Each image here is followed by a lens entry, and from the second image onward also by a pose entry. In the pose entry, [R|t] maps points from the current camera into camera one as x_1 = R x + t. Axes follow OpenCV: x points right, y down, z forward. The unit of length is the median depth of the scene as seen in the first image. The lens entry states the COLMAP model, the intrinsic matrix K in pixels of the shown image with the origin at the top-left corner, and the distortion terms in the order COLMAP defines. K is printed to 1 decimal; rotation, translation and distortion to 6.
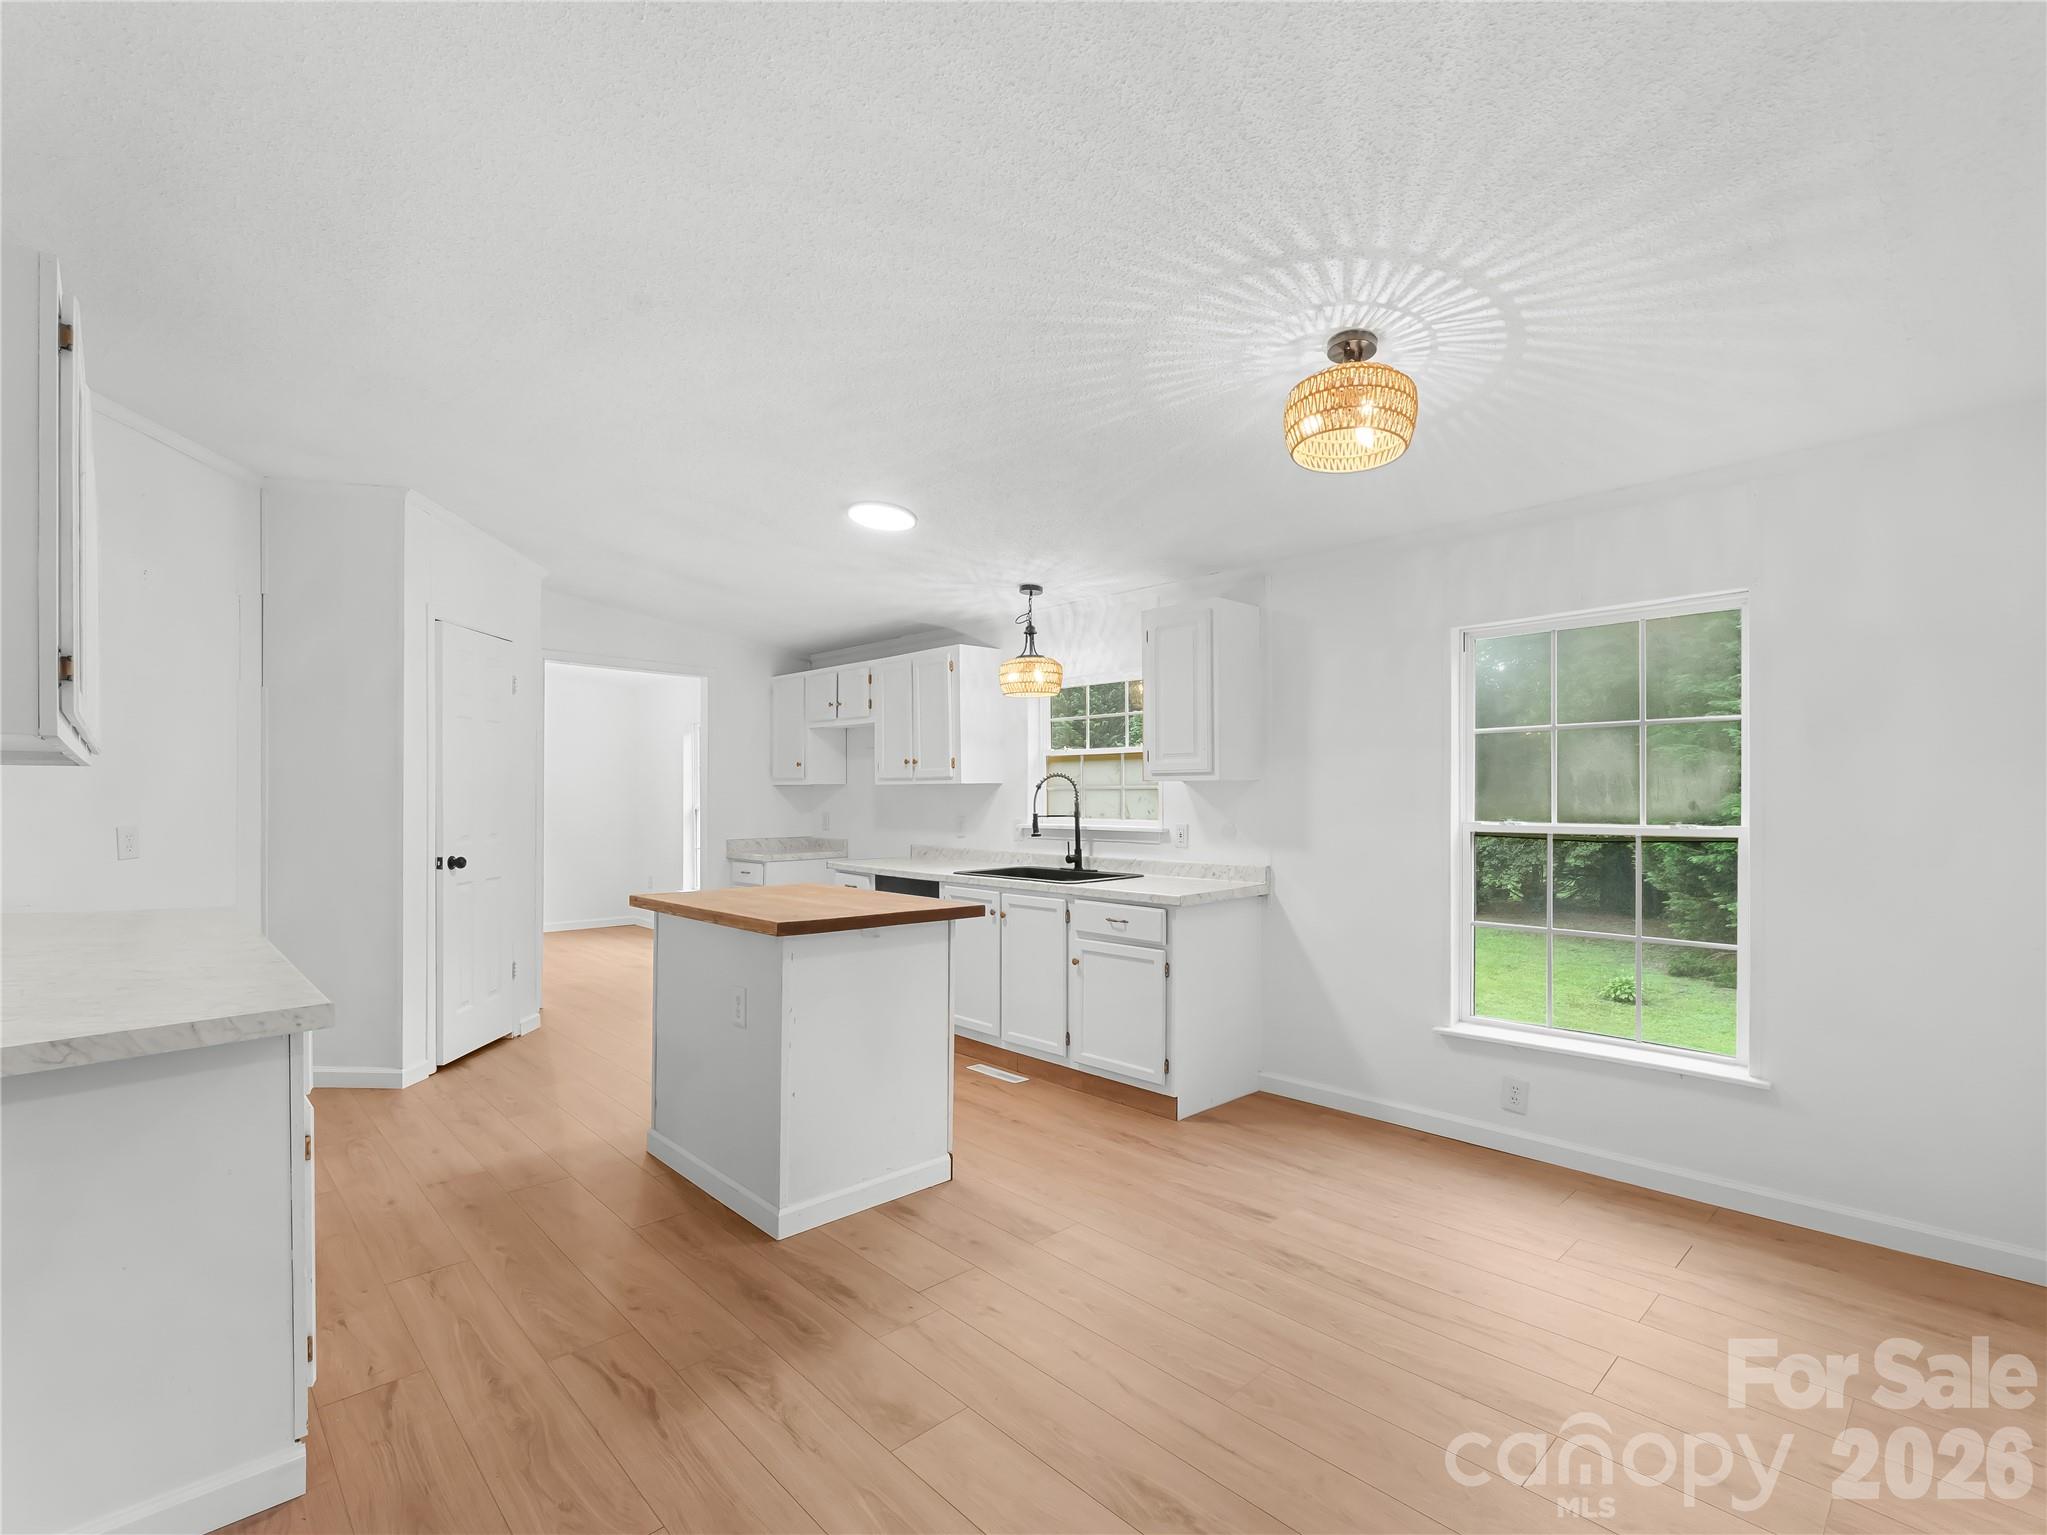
lens RADIAL K [[936.1, 0, 1001.8], [0, 936.1, 803.5], [0, 0, 1]] dist [0.001510, 0.000096]
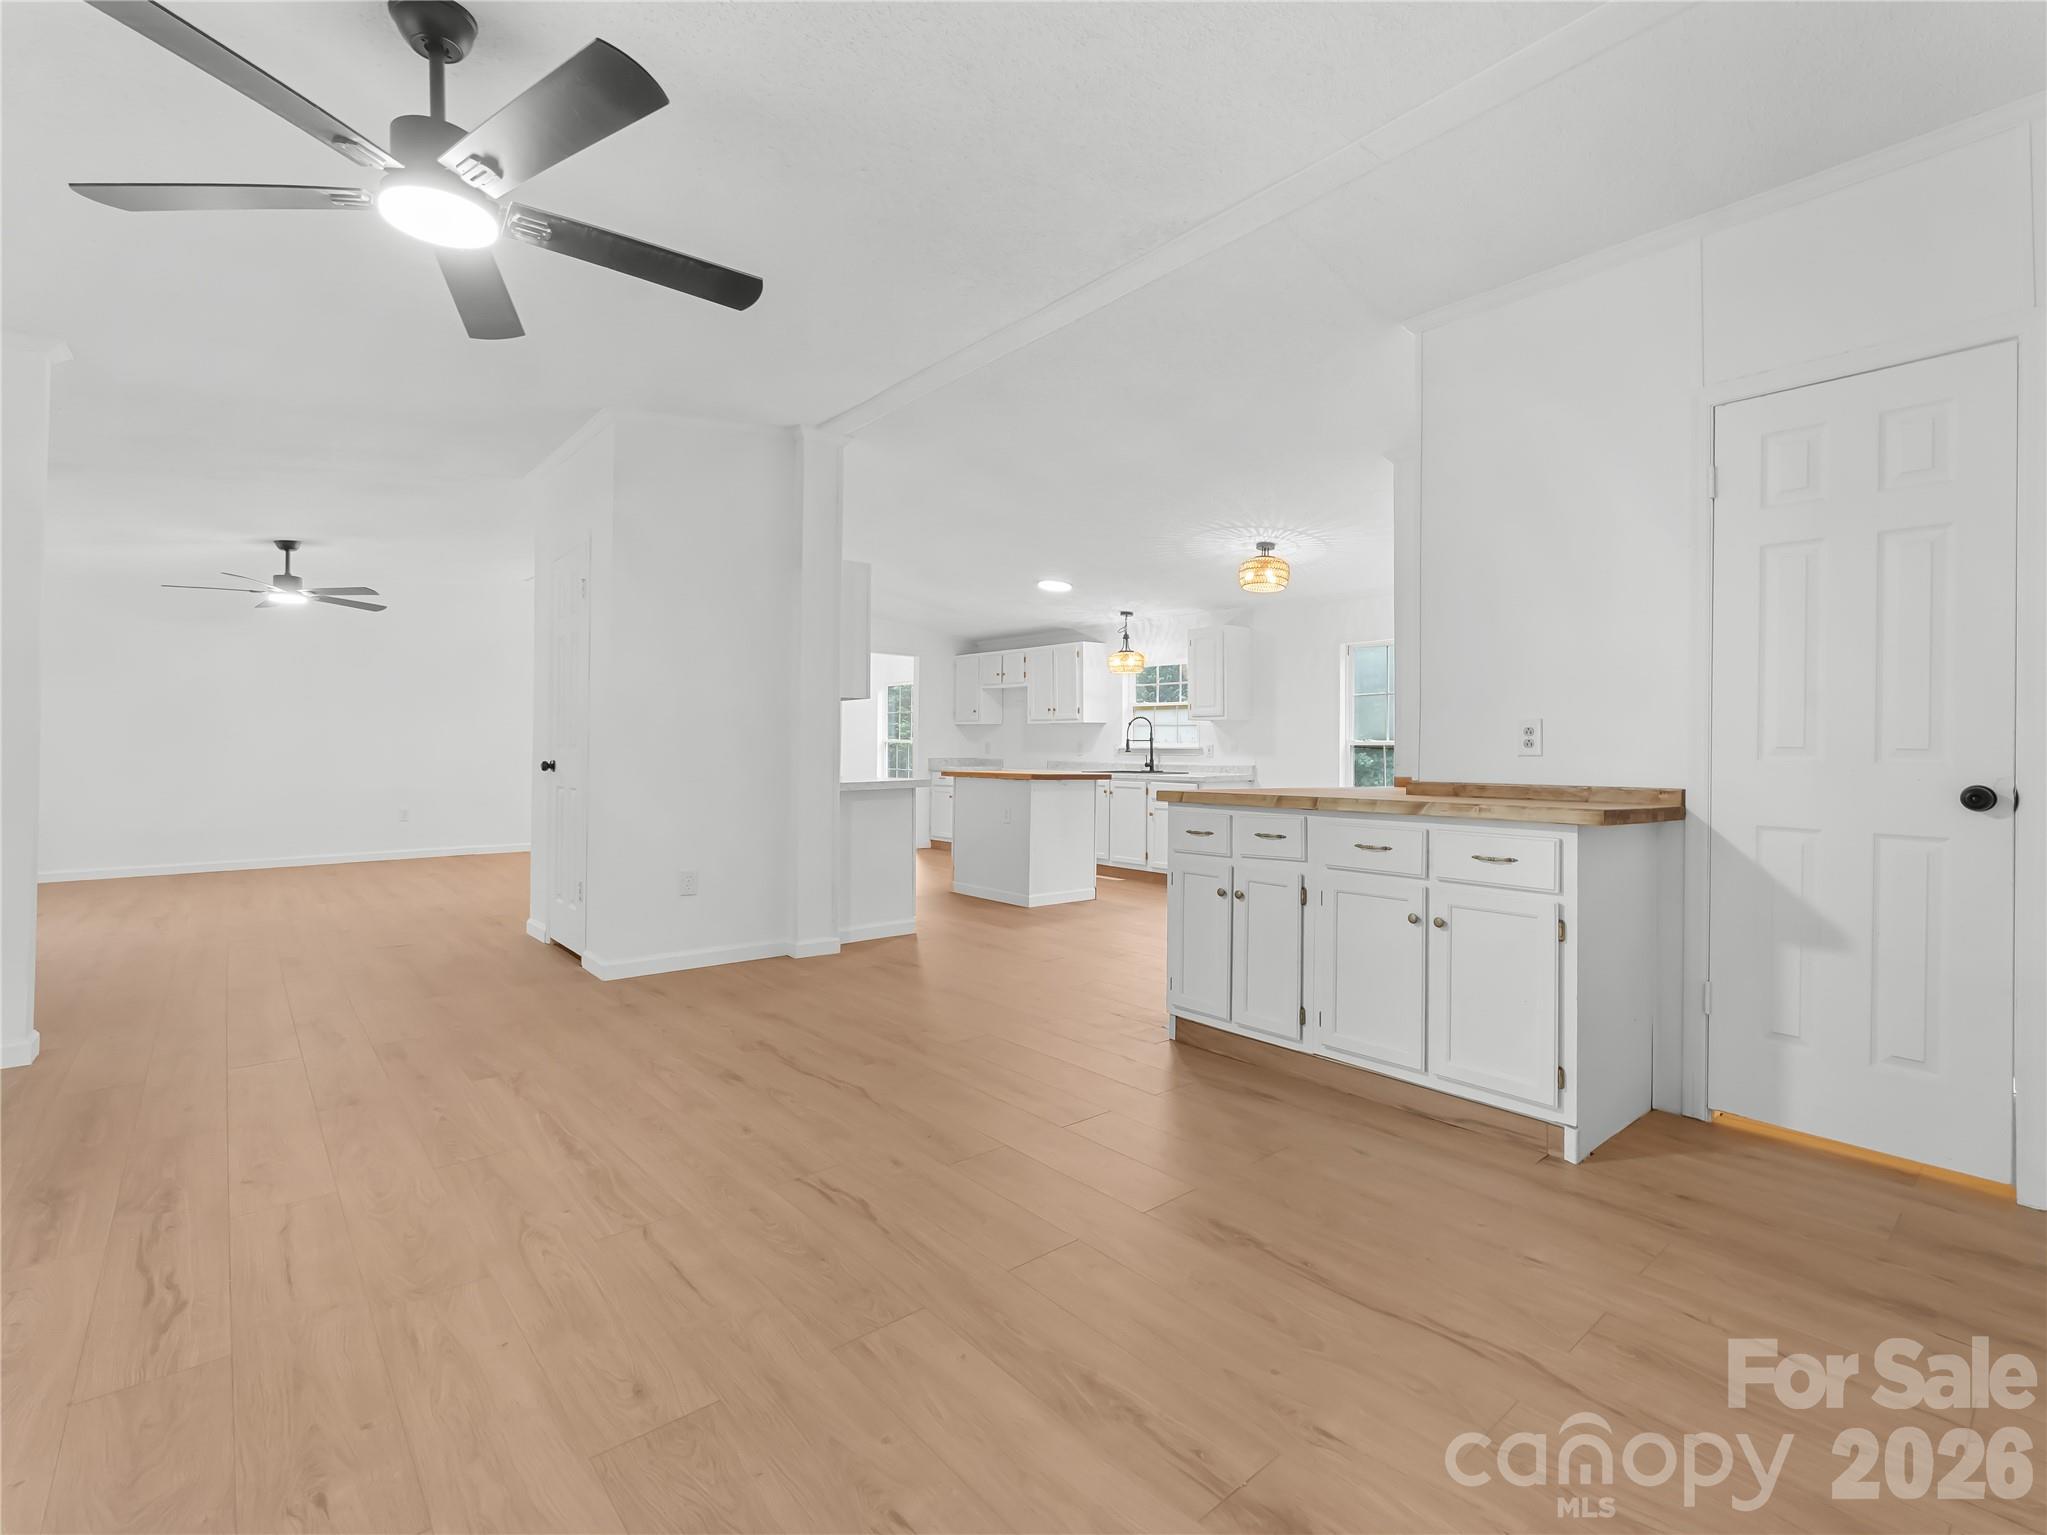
lens RADIAL K [[936.1, 0, 1034.4], [0, 936.1, 752.8], [0, 0, 1]] dist [0.001510, 0.000096]
pose [[0.999461, 0.006571, -0.032152, -0.083557], [-0.006655, 0.999975, -0.002511, 0.042275], [0.032134, 0.002724, 0.999480, -0.771938]]
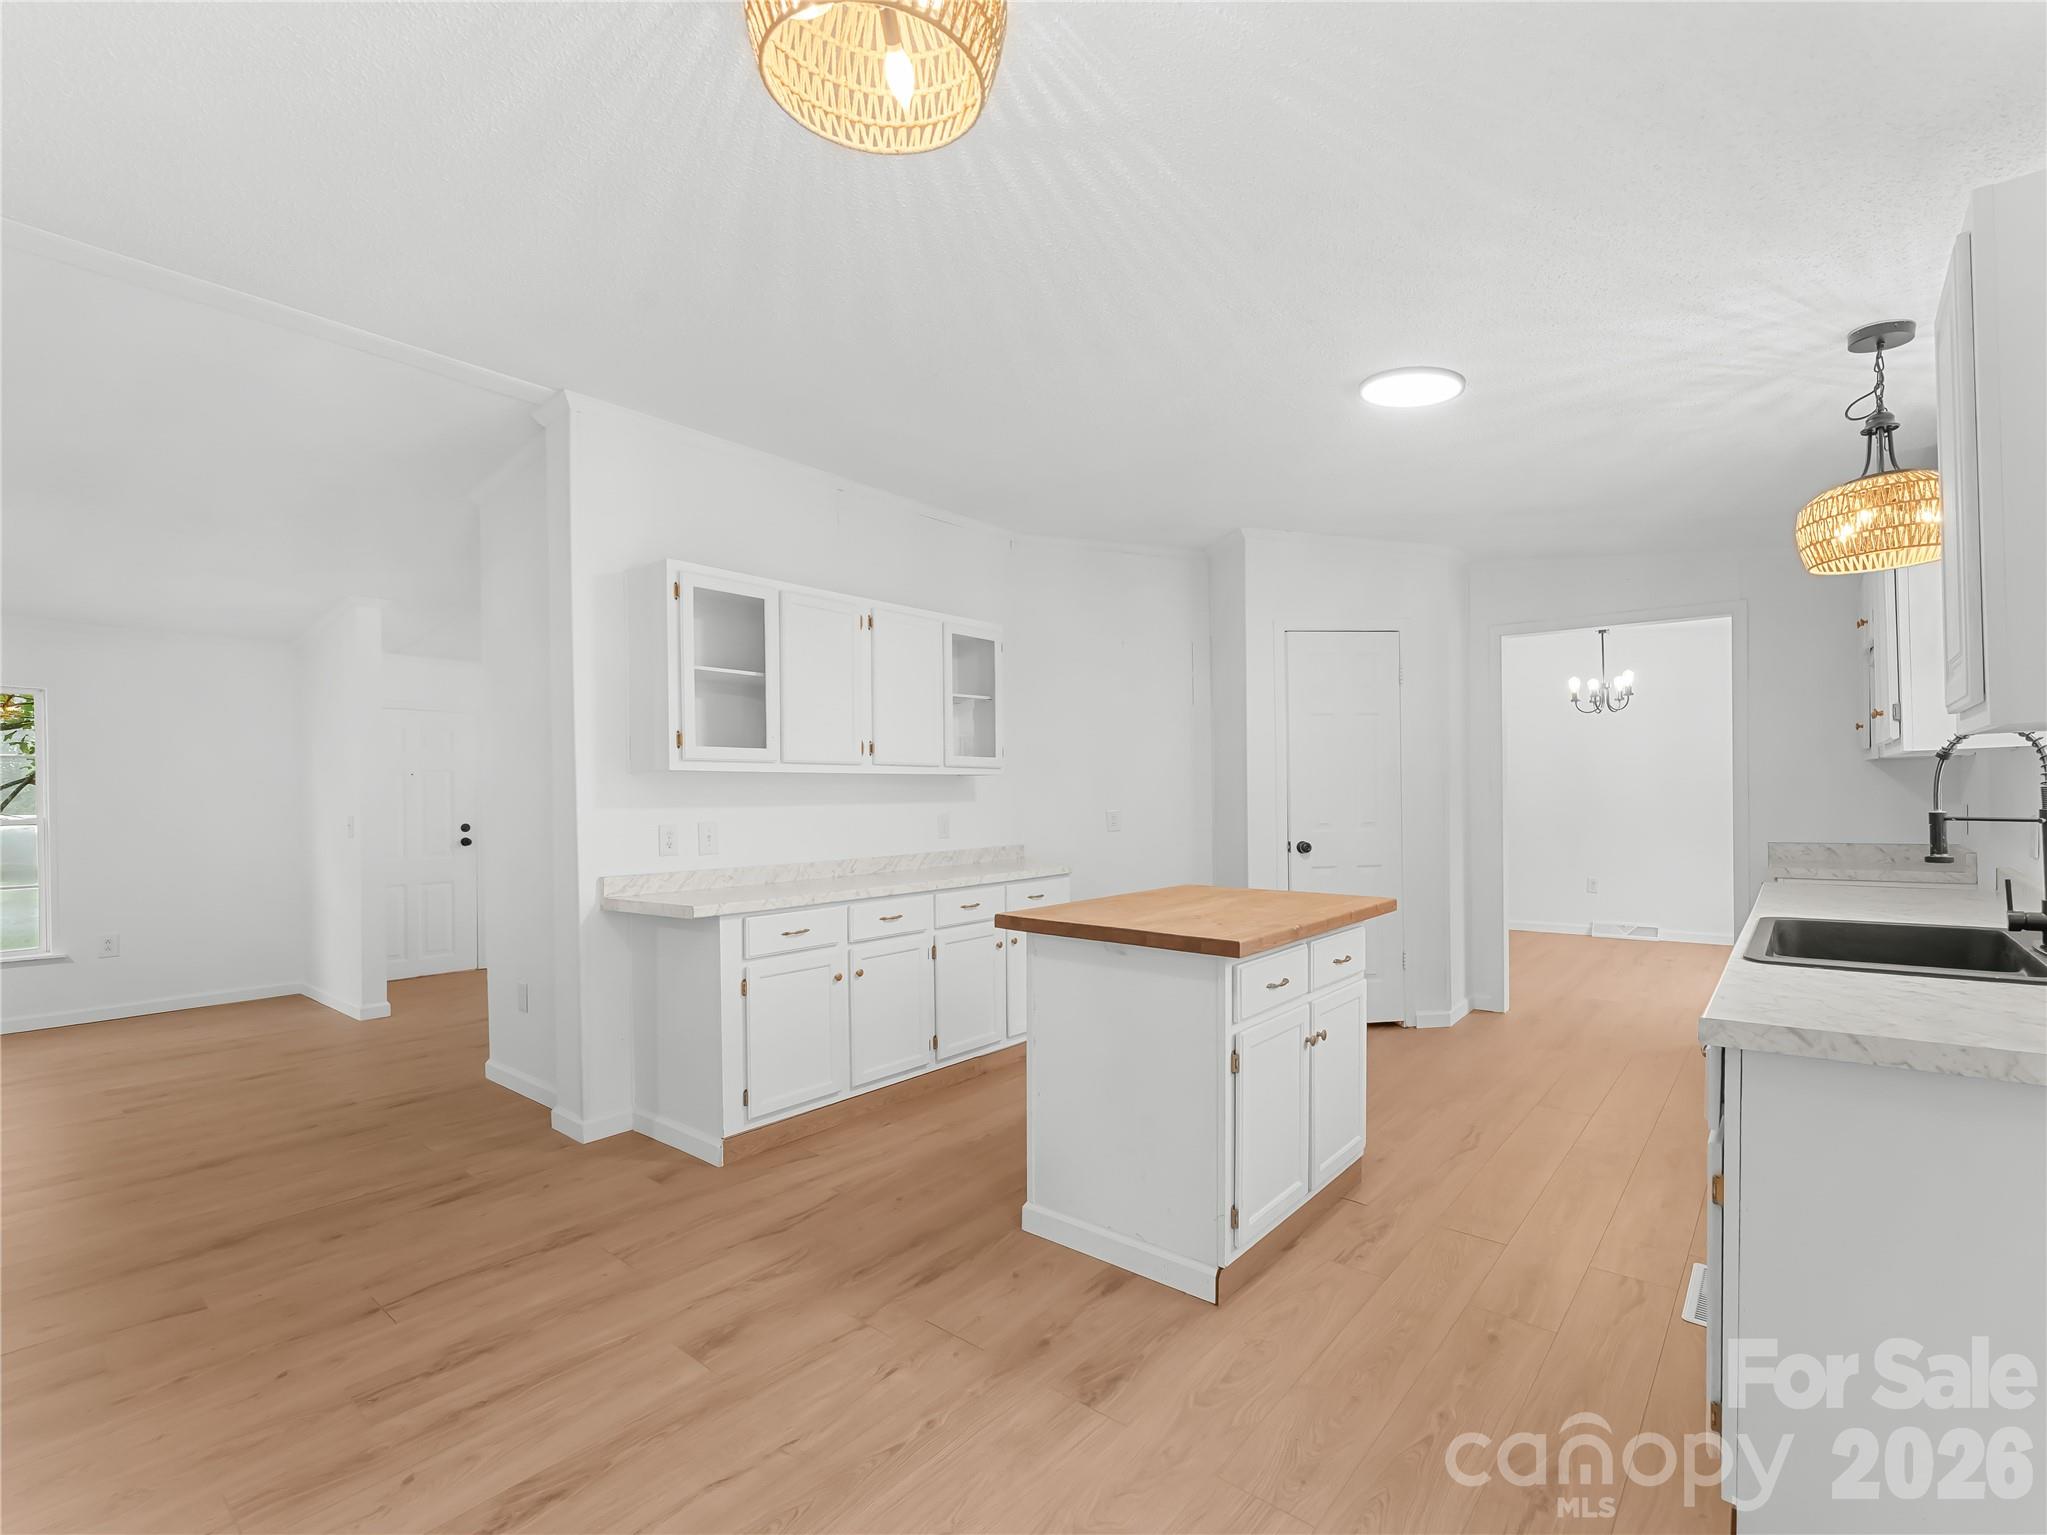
lens RADIAL K [[936.1, 0, 1034.1], [0, 936.1, 789.1], [0, 0, 1]] dist [0.001510, 0.000096]
pose [[0.125770, -0.006051, -0.992041, 0.432196], [0.007943, 0.999955, -0.005092, -0.002283], [0.992028, -0.007239, 0.125812, 0.501629]]
